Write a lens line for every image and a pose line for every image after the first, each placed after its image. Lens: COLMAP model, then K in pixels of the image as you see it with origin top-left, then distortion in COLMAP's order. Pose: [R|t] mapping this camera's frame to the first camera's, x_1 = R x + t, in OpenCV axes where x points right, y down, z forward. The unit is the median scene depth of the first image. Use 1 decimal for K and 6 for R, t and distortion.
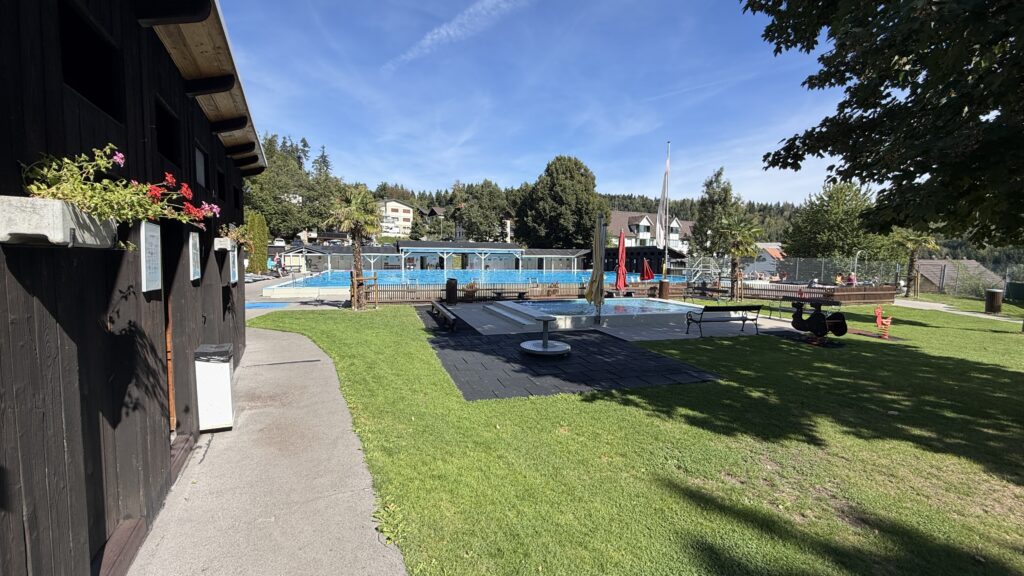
lens RADIAL K [[409.2, 0, 514.9], [0, 409.2, 286.5], [0, 0, 1]] dist [-0.001828, 0.000957]
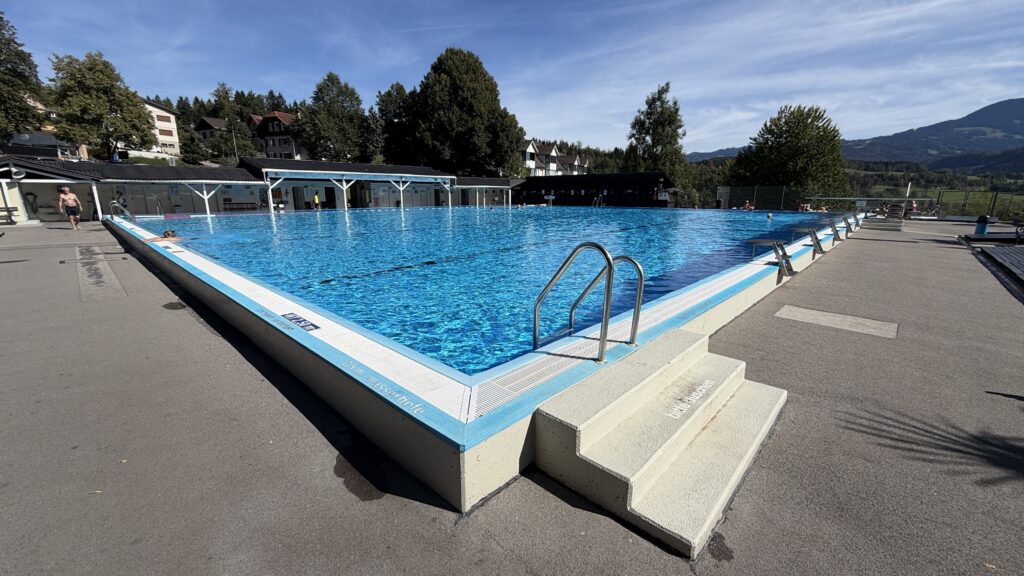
lens RADIAL K [[409.2, 0, 514.6], [0, 409.2, 290.7], [0, 0, 1]] dist [-0.001828, 0.000957]
pose [[0.883013, -0.114882, 0.455071, -0.184041], [0.038362, 0.984003, 0.173973, -0.014118], [-0.467778, -0.136163, 0.873295, 0.259035]]
